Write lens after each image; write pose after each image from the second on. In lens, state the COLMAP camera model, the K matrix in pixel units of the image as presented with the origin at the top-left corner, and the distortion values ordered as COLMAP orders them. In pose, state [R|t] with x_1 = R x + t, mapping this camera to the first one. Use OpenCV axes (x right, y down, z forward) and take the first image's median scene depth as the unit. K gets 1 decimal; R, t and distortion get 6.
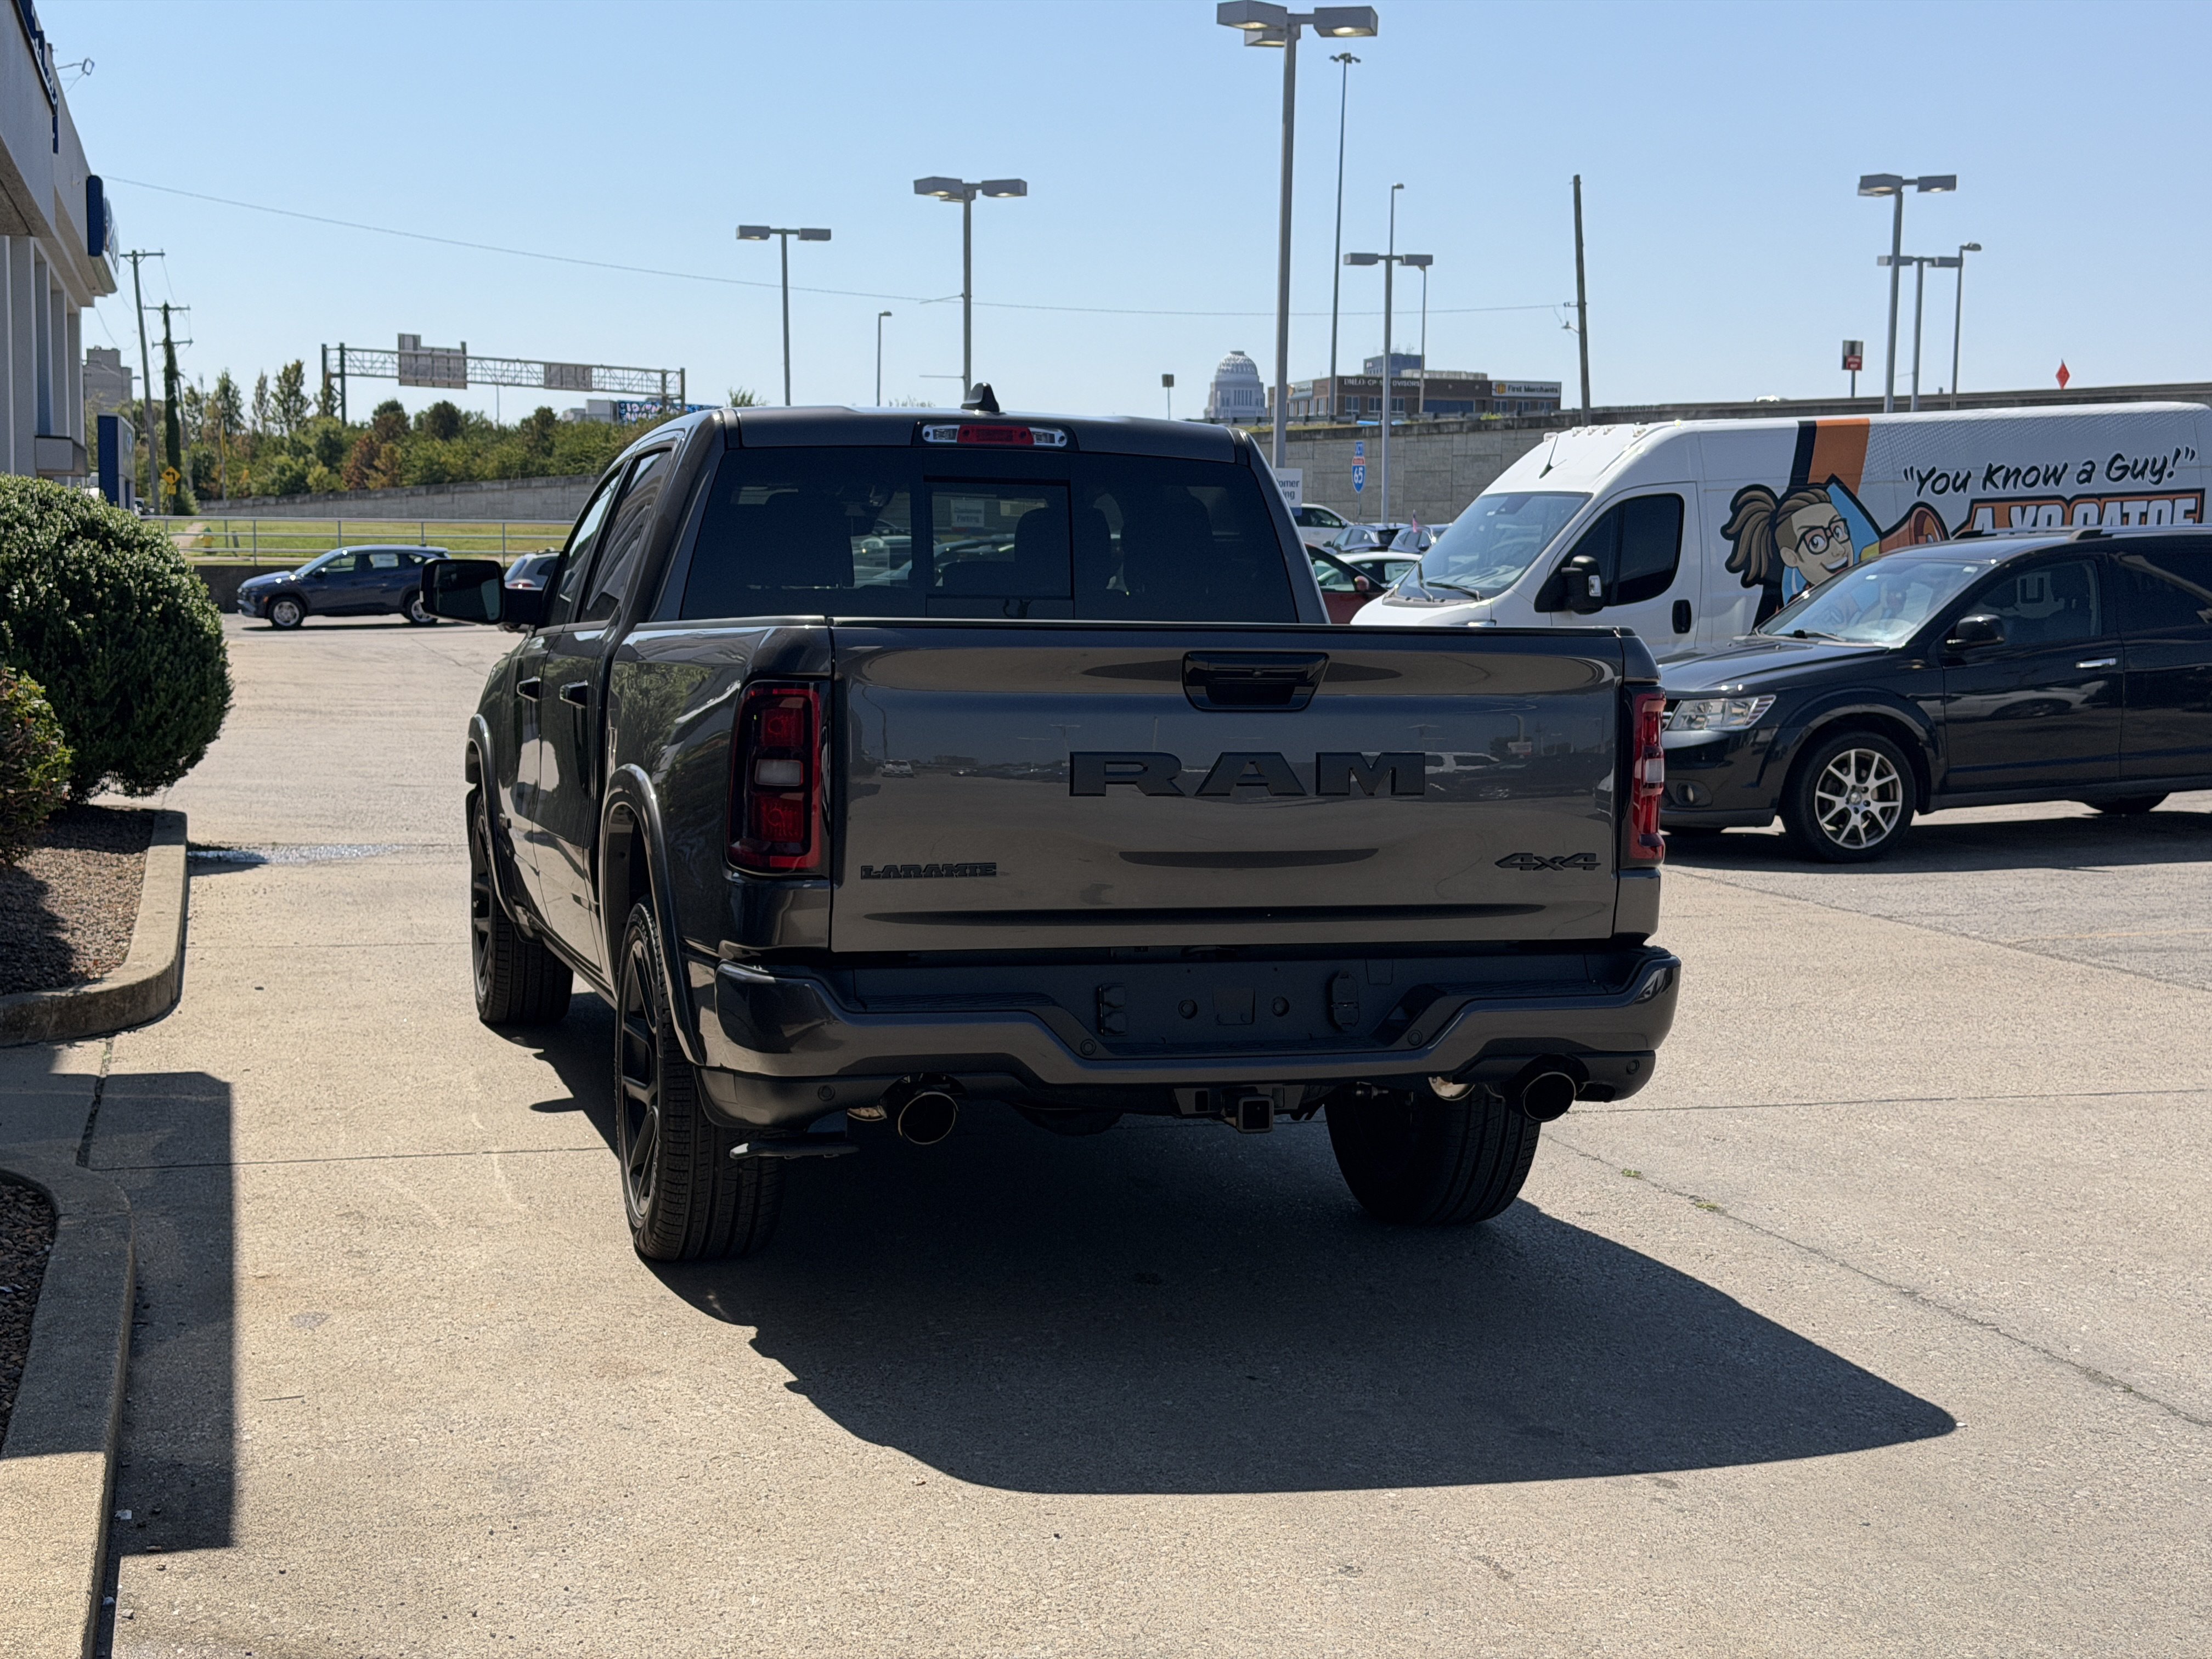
lens RADIAL K [[3028.7, 0, 1106.0], [0, 3028.7, 829.5], [0, 0, 1]] dist [0.191779, -0.374474]
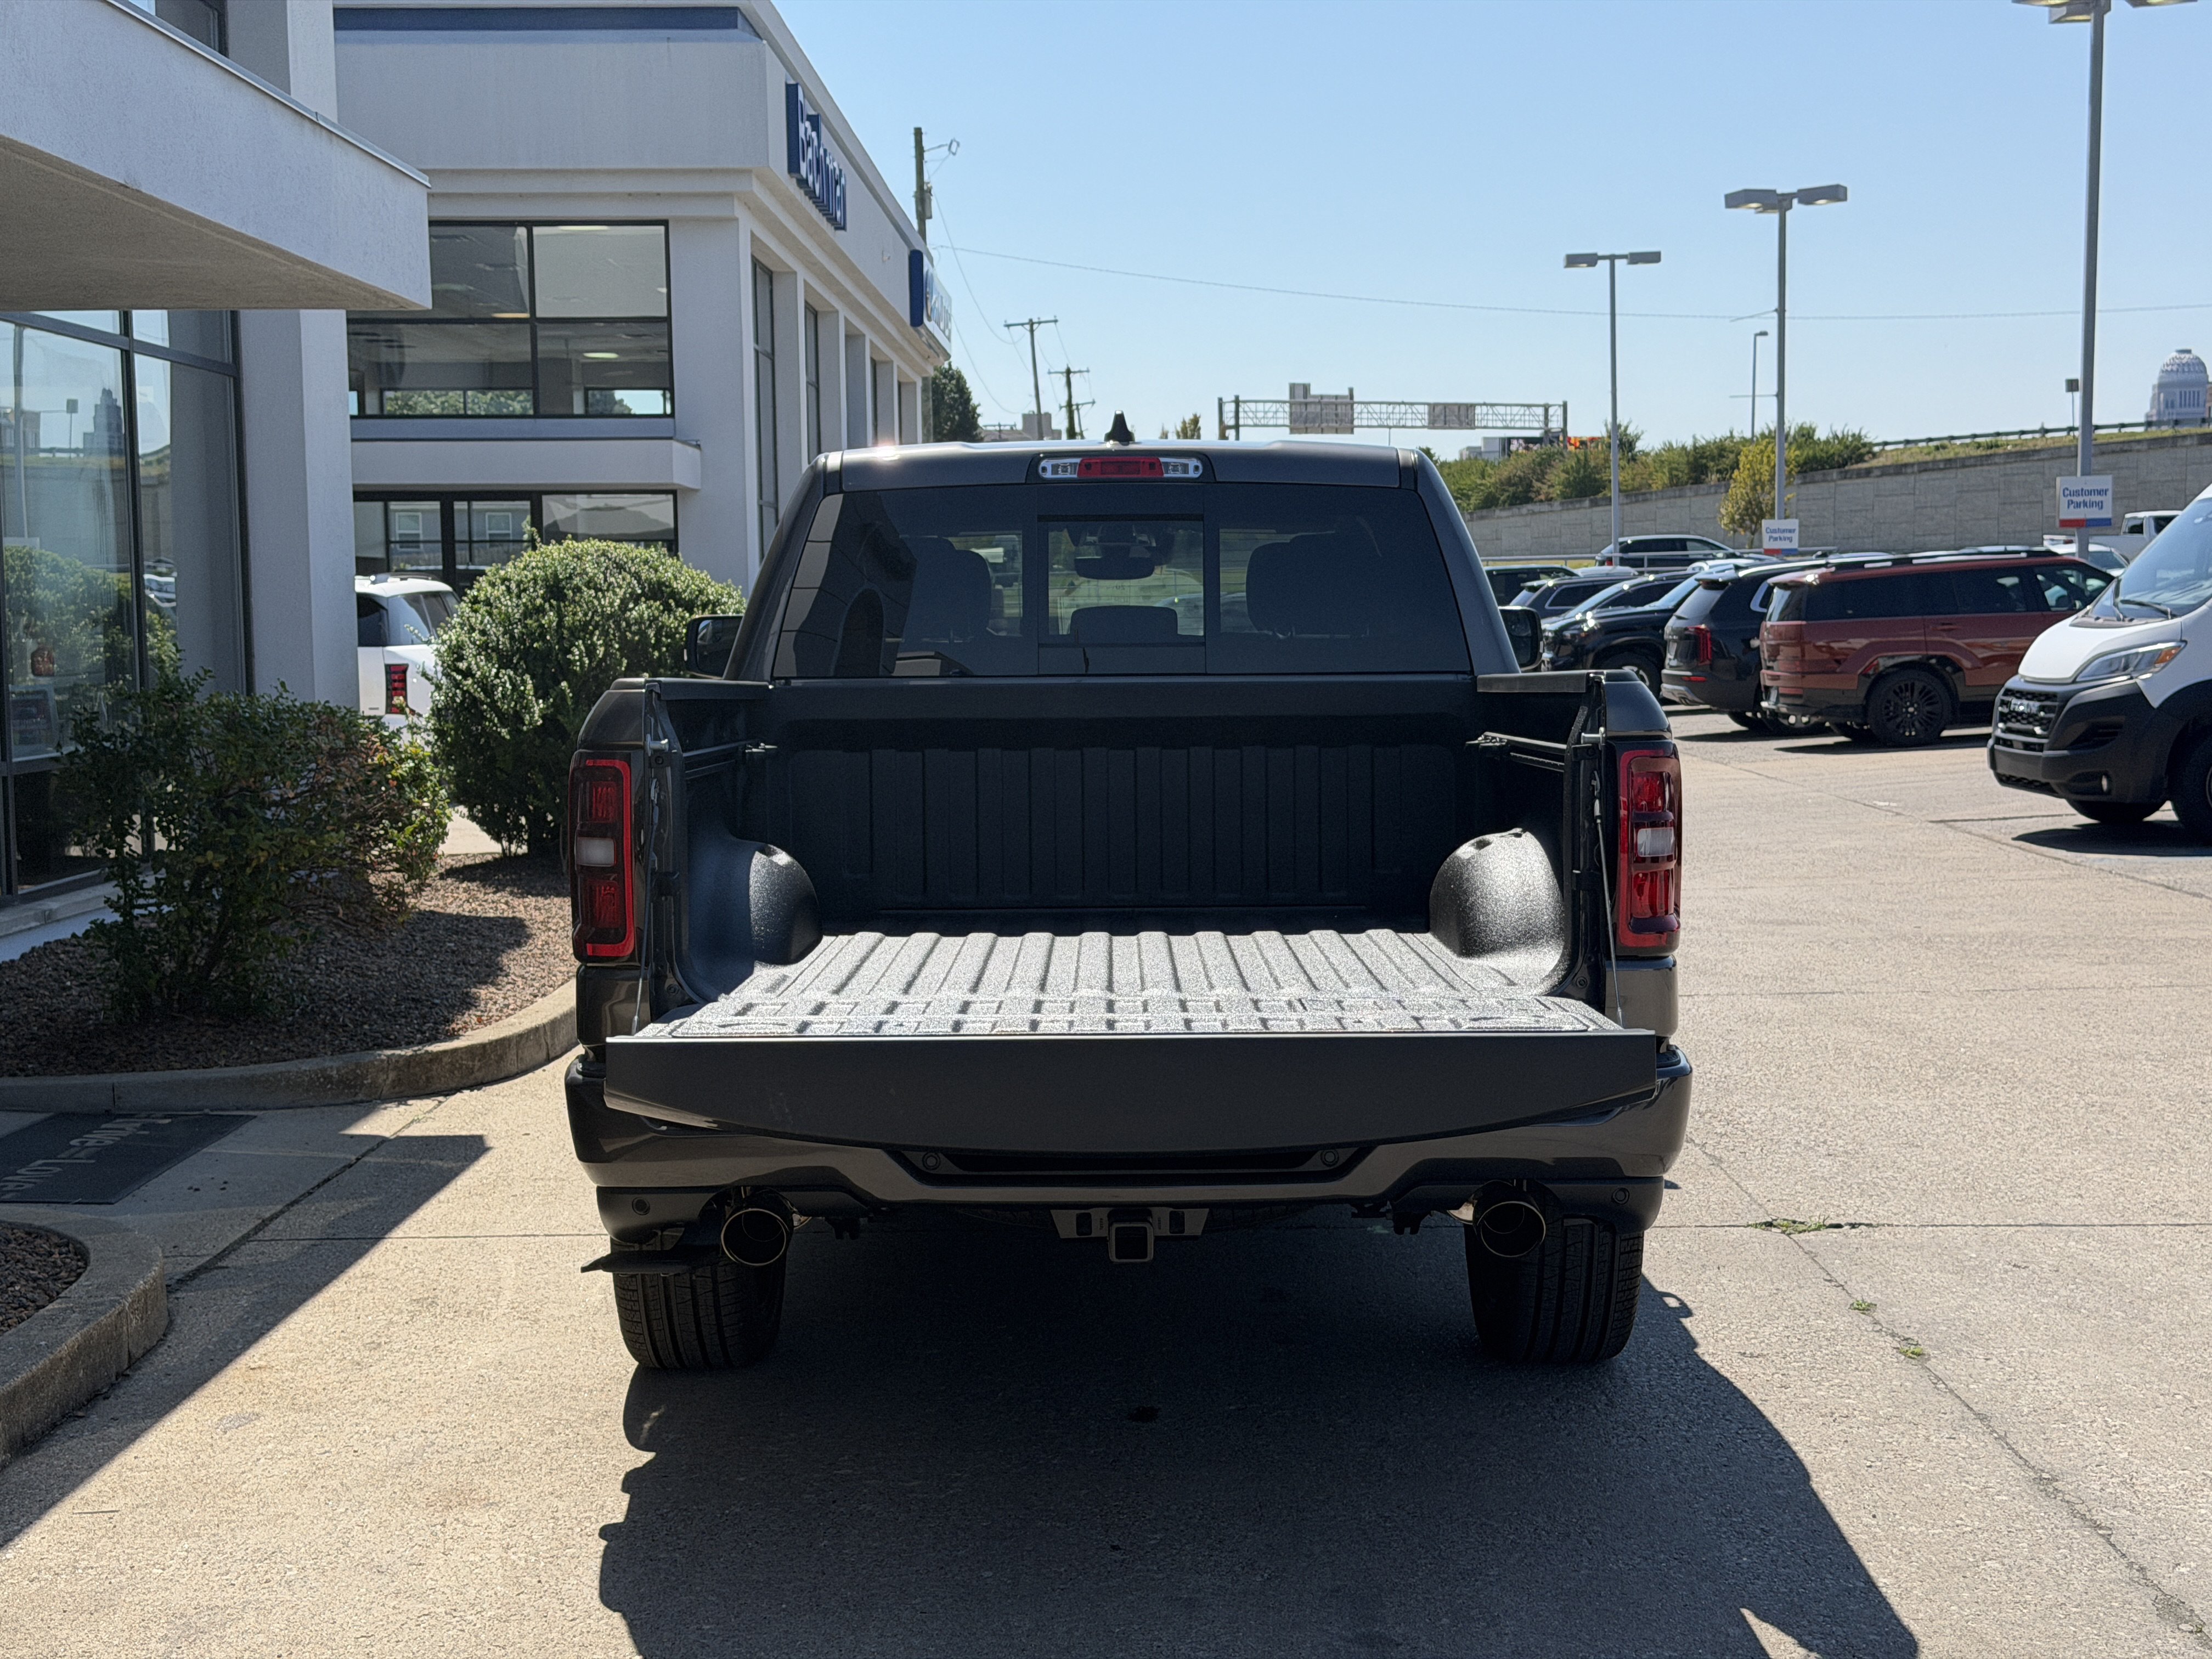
lens RADIAL K [[3026.4, 0, 1119.4], [0, 3026.4, 854.6], [0, 0, 1]] dist [0.214357, -0.486014]
pose [[0.958814, -0.002341, -0.284025, 0.216012], [0.001572, 0.999994, -0.002936, -0.010616], [0.284030, 0.002369, 0.958812, 0.121873]]
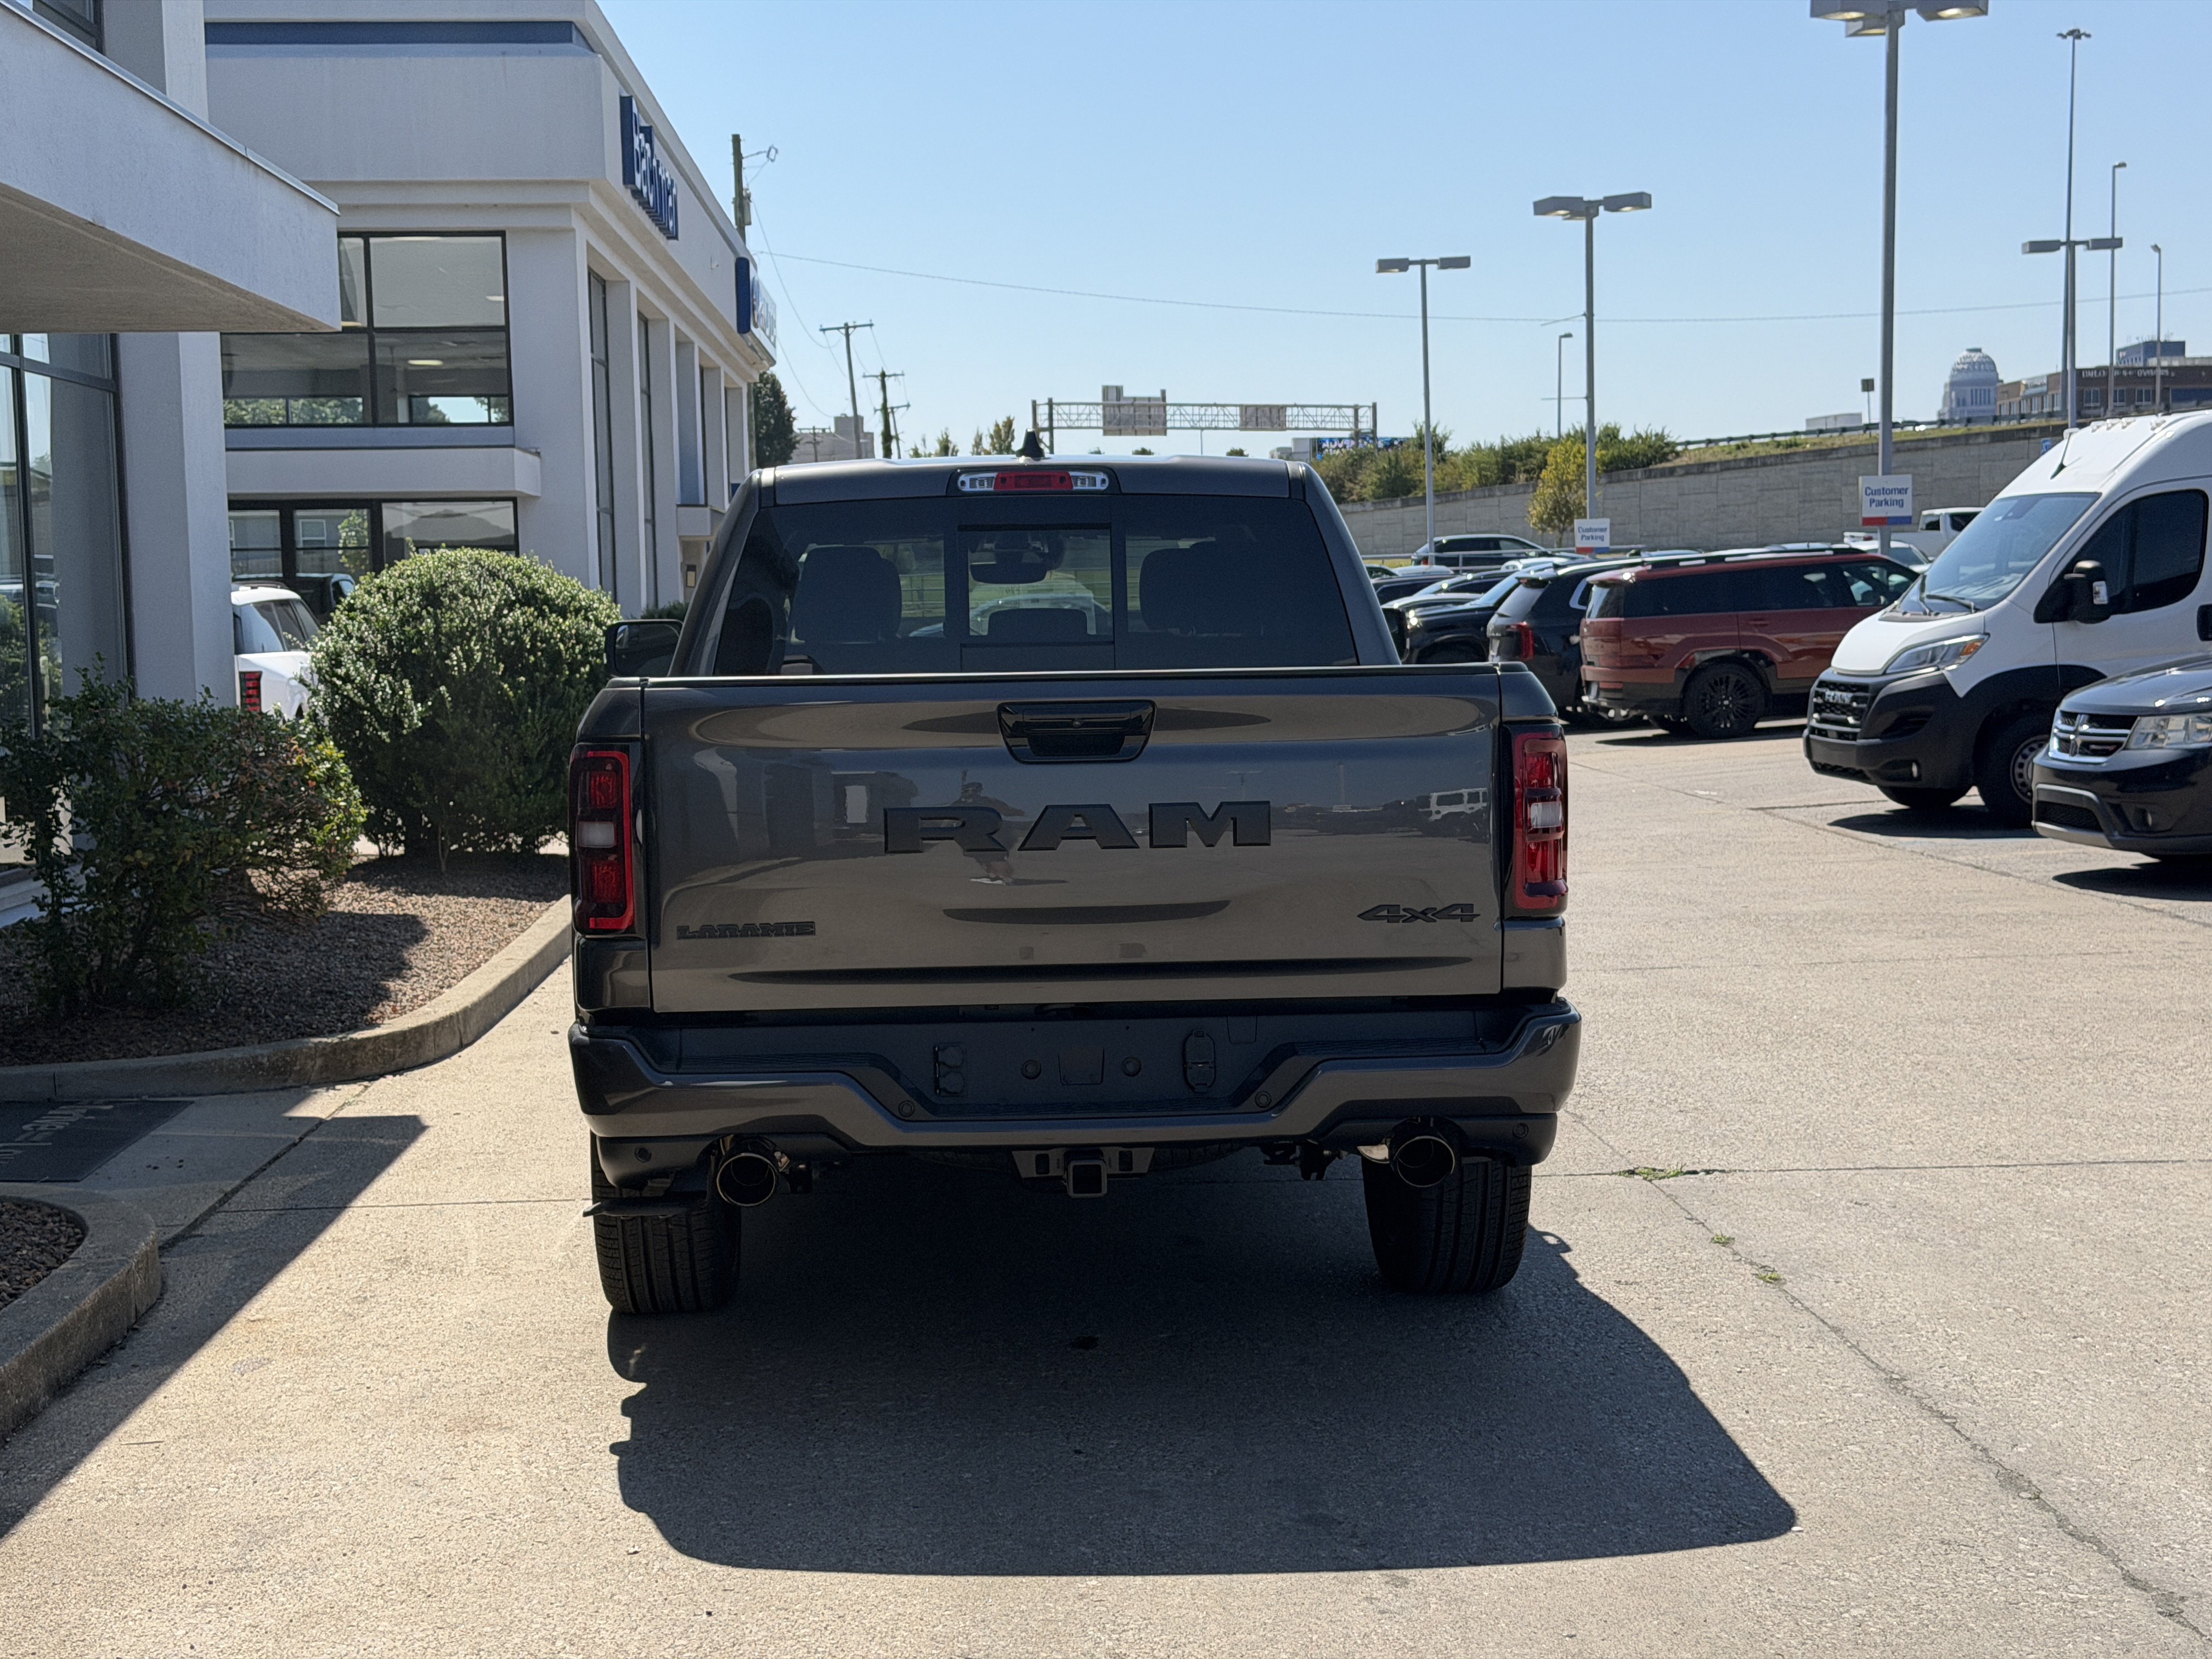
lens RADIAL K [[3026.4, 0, 1067.3], [0, 3026.4, 833.8], [0, 0, 1]] dist [0.194420, -0.391990]
pose [[0.970041, -0.015947, -0.242417, 0.205935], [0.013970, 0.999854, -0.009871, -0.004882], [0.242539, 0.006189, 0.970122, 0.043161]]
